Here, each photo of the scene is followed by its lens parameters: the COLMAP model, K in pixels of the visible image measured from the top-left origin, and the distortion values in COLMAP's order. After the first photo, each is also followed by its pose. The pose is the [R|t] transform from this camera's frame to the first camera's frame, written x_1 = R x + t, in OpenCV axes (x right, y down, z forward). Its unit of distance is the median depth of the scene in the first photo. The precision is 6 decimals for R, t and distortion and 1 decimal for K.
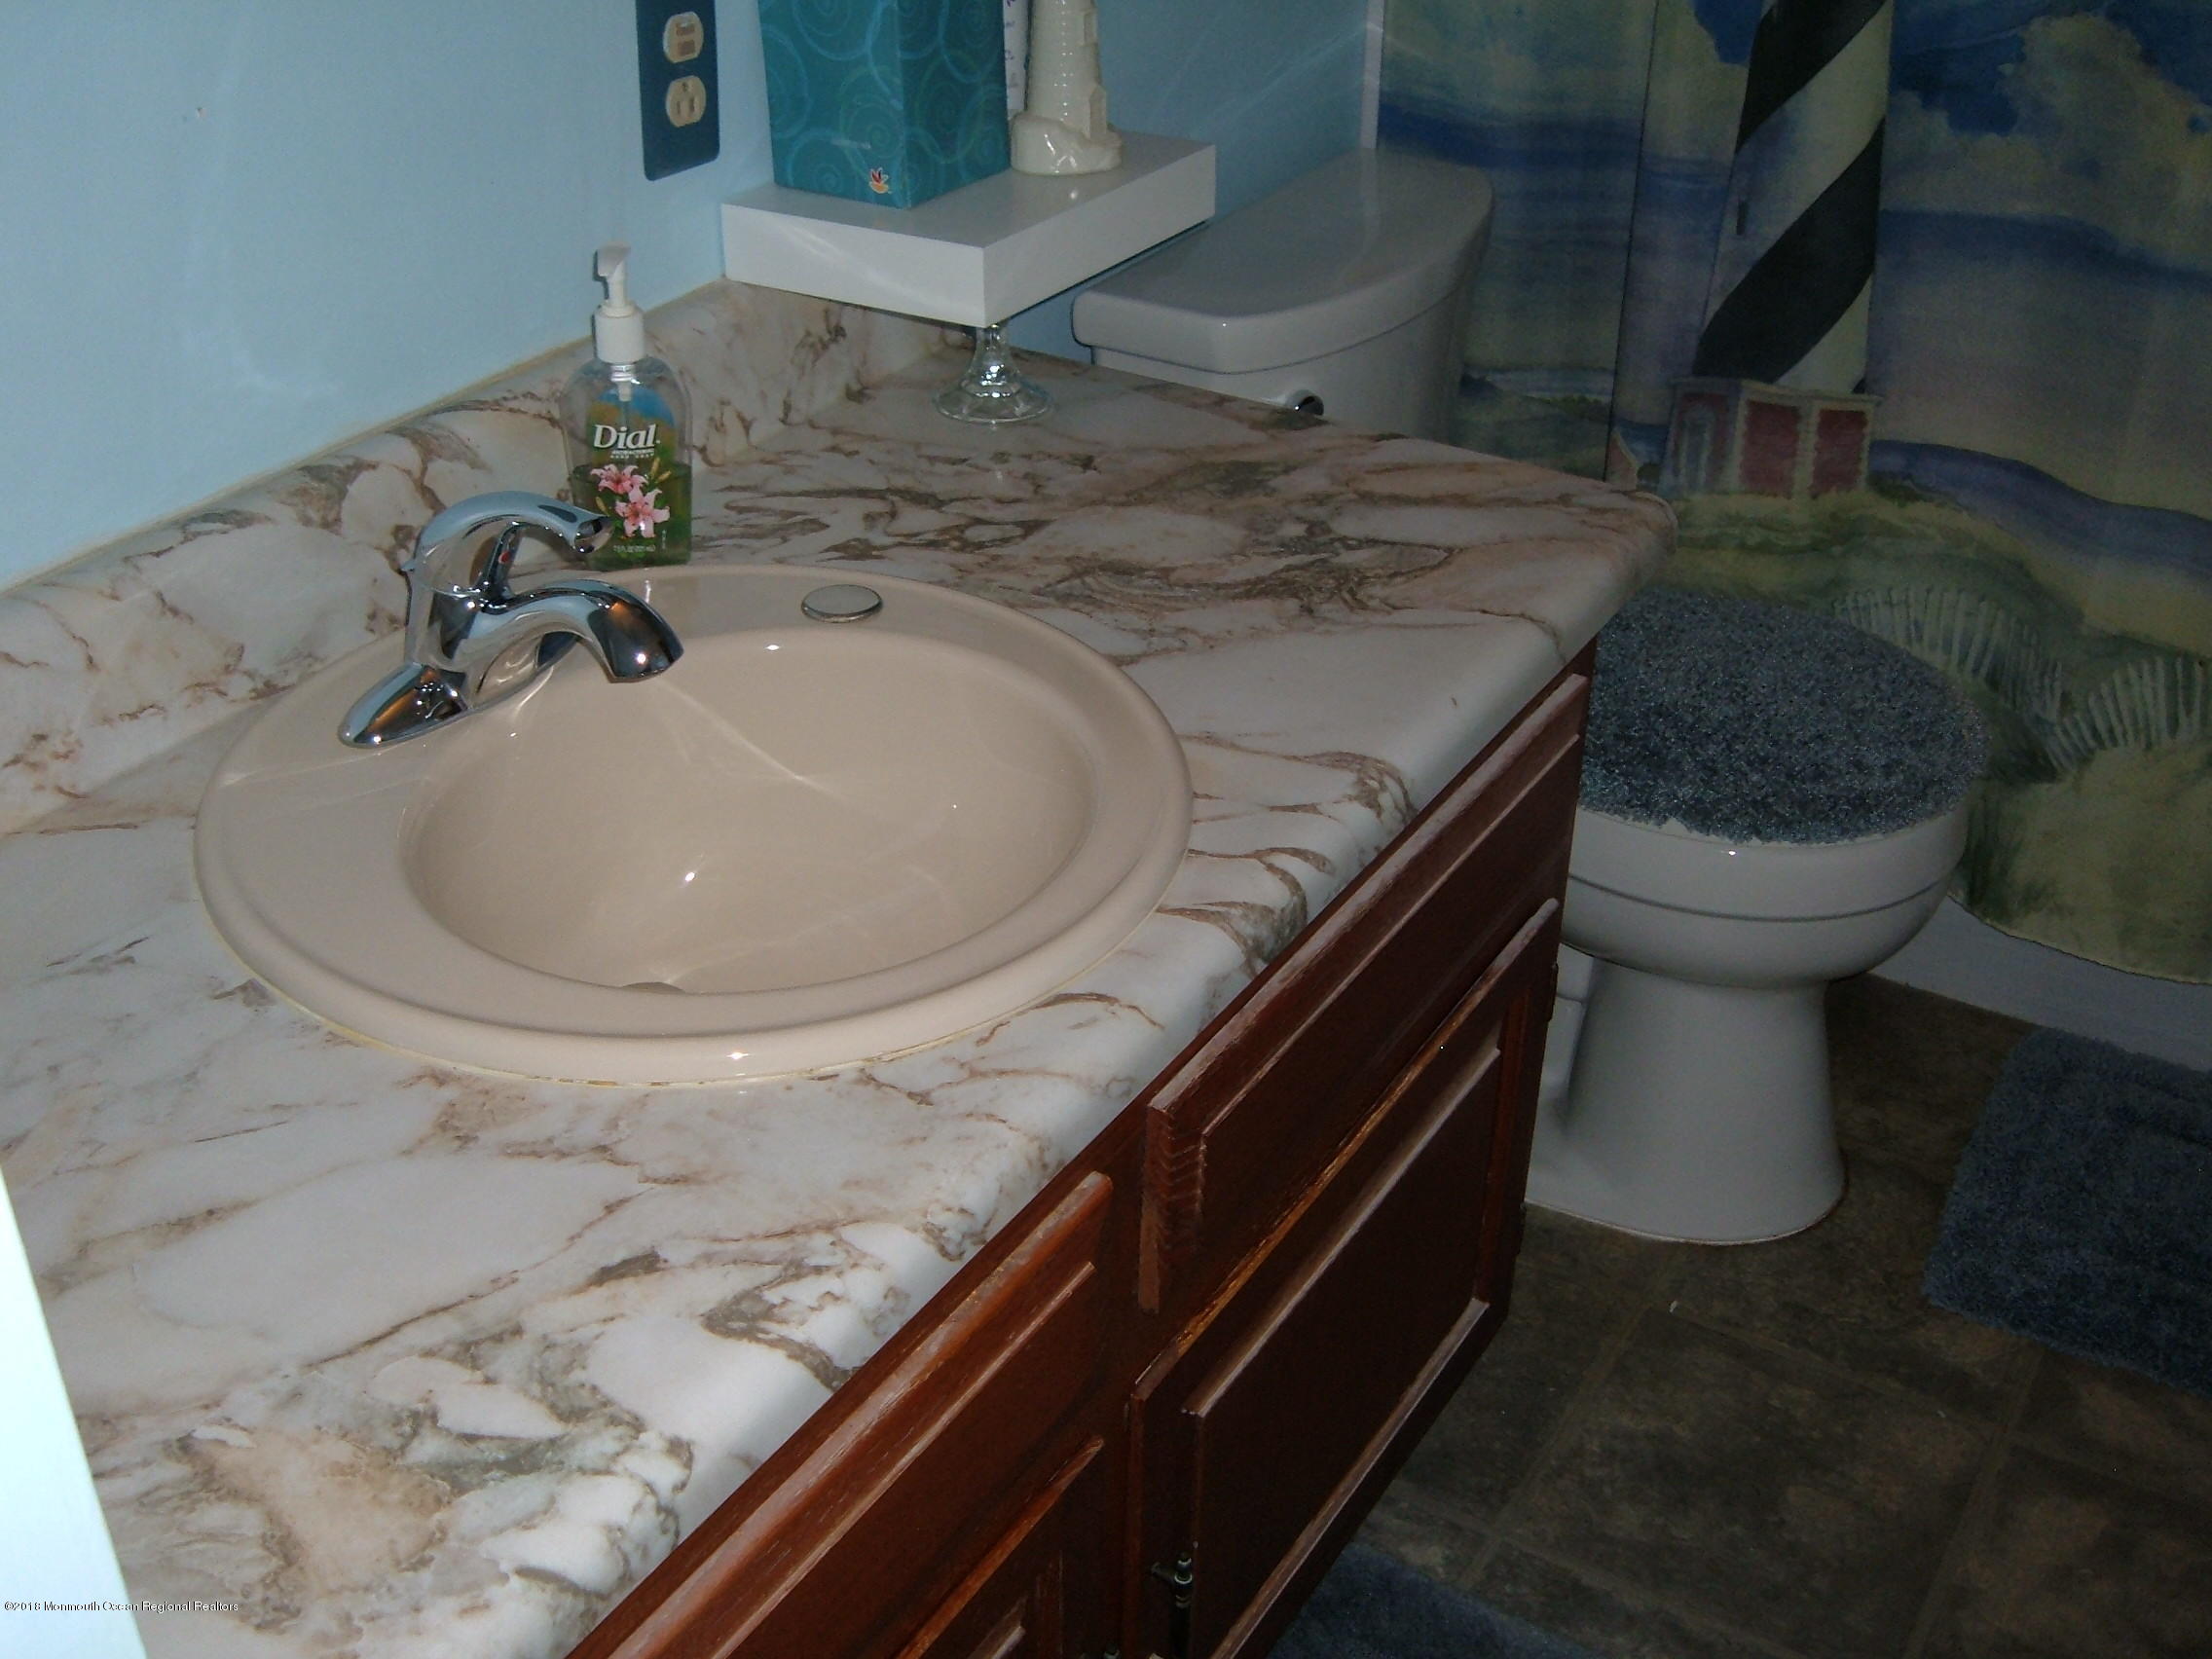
lens RADIAL K [[2485.3, 0, 1105.6], [0, 2485.3, 834.9], [0, 0, 1]] dist [-0.107512, 0.000000]
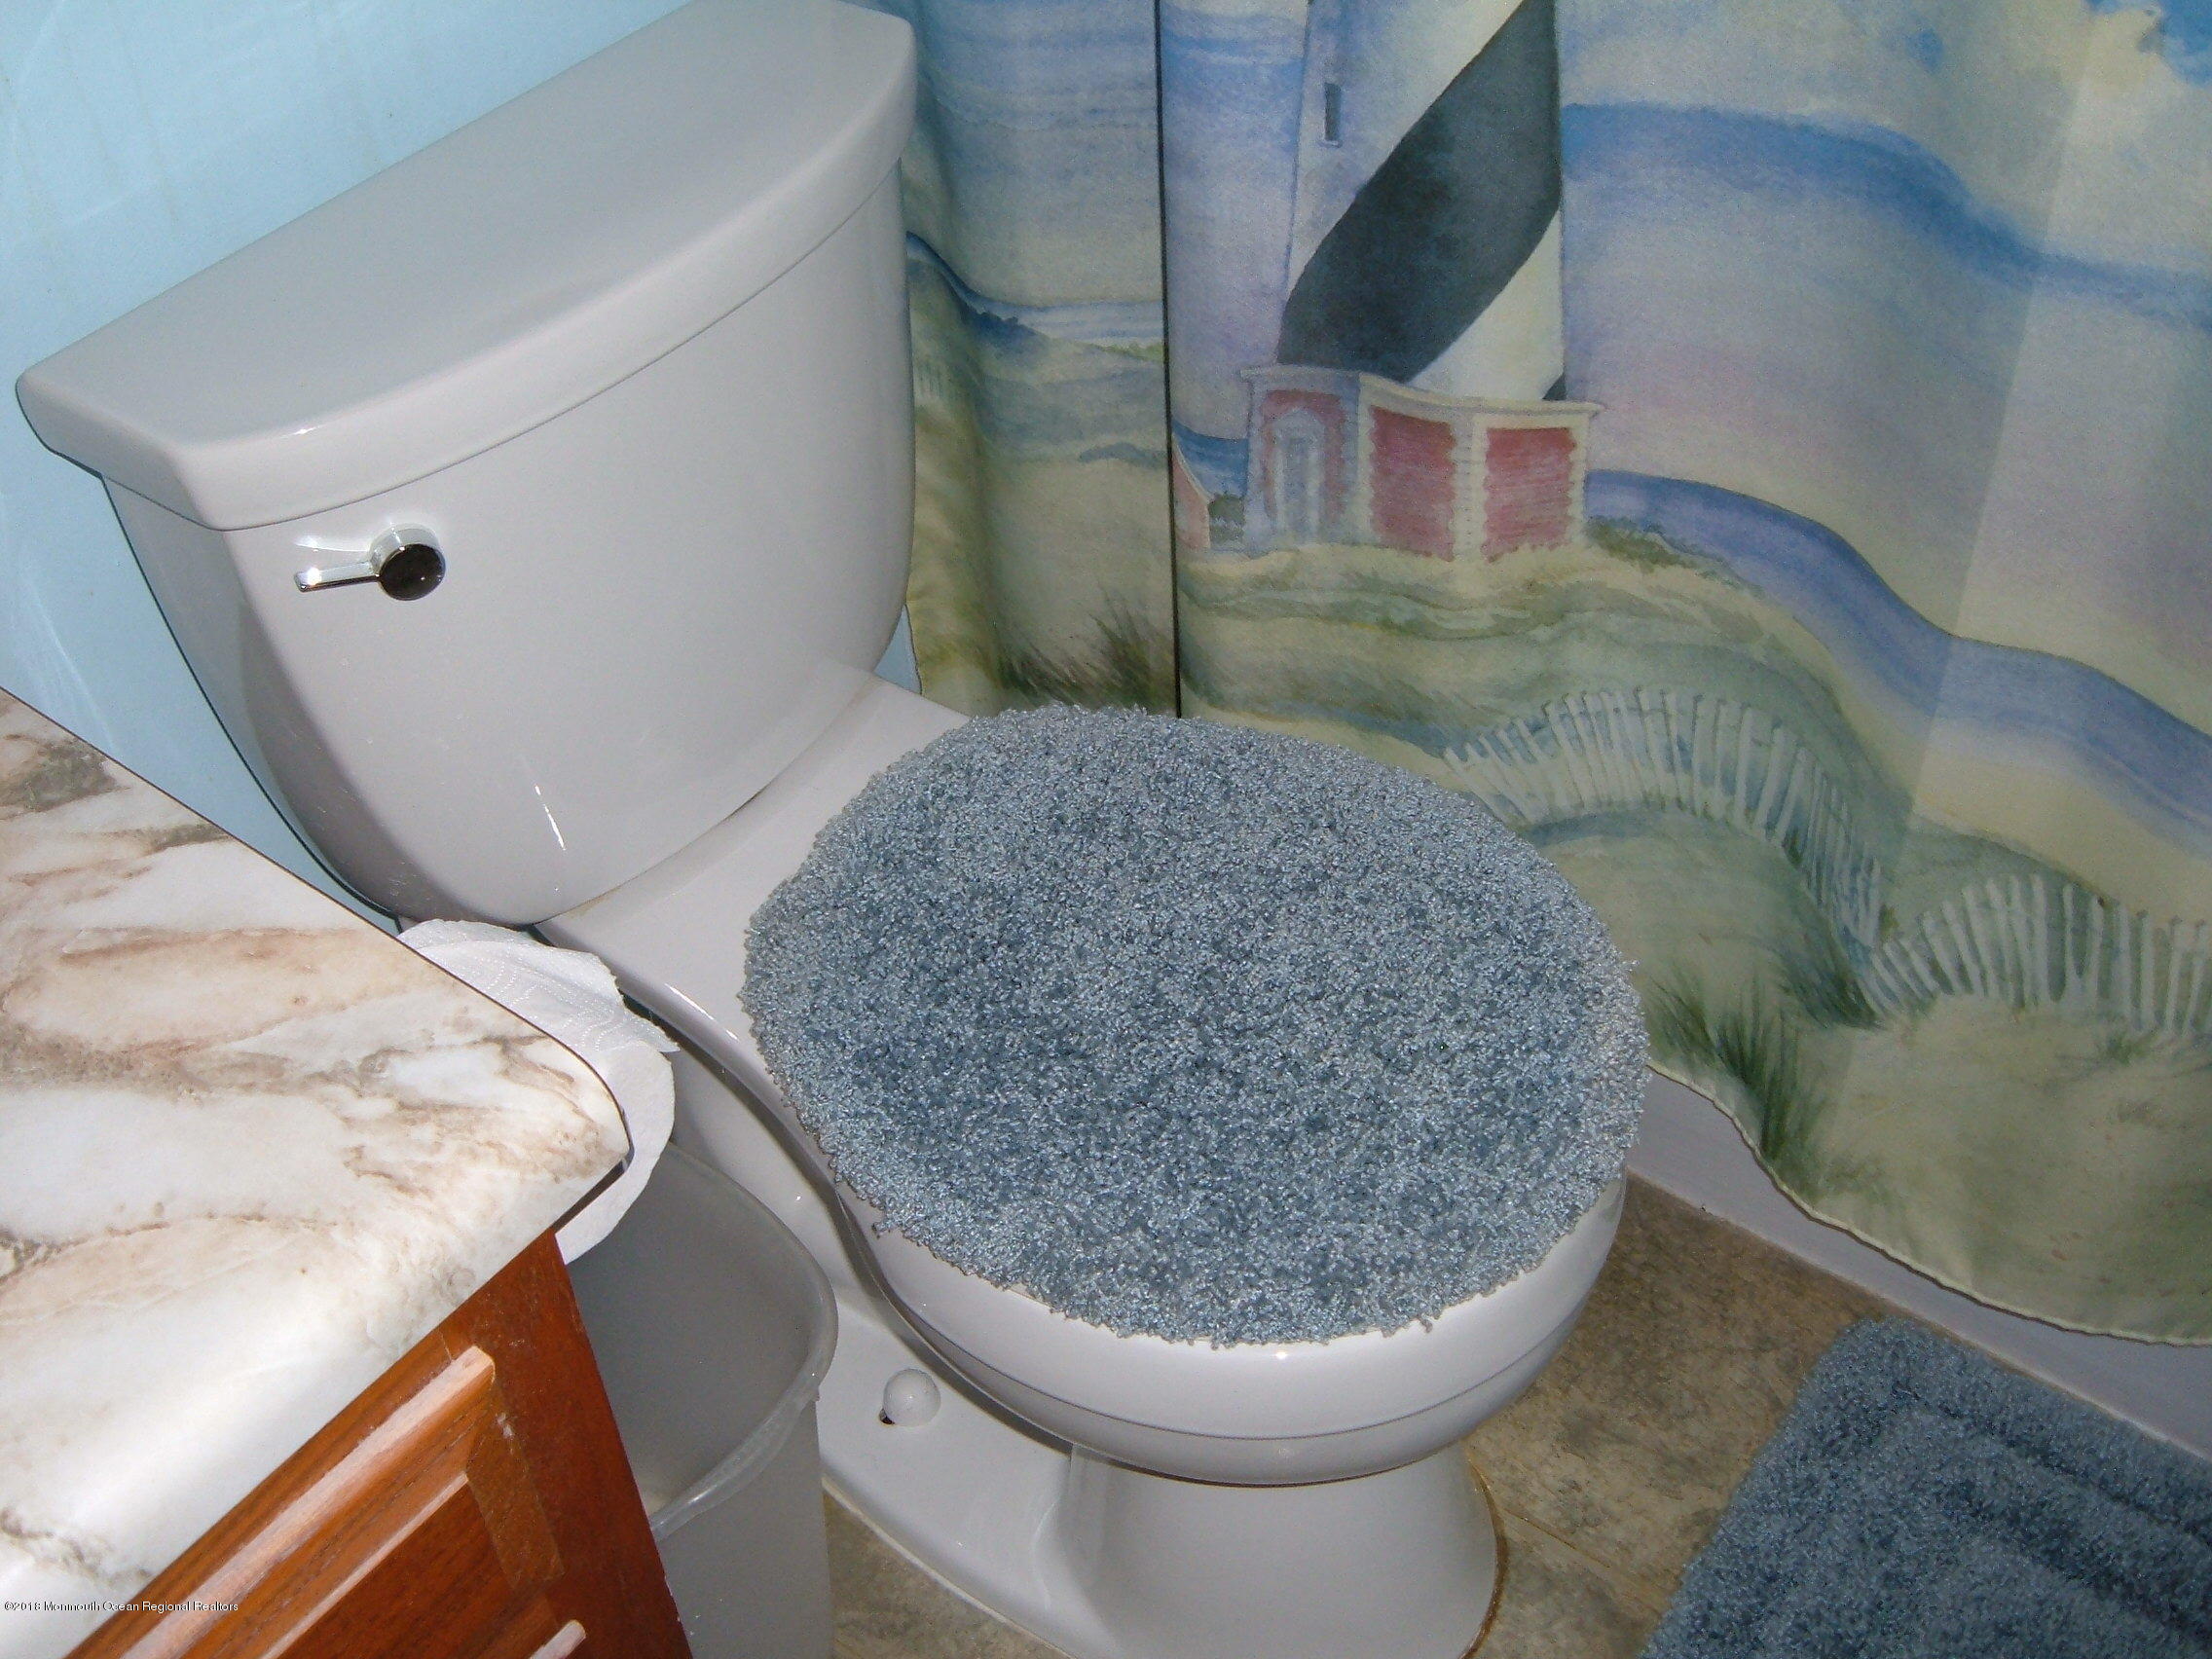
lens RADIAL K [[2485.3, 0, 1108.3], [0, 2485.3, 826.0], [0, 0, 1]] dist [-0.107512, 0.000000]
pose [[0.992013, 0.026738, -0.123268, 0.272640], [-0.001262, 0.979330, 0.202266, -0.196848], [0.126128, -0.200495, 0.971542, 0.385895]]
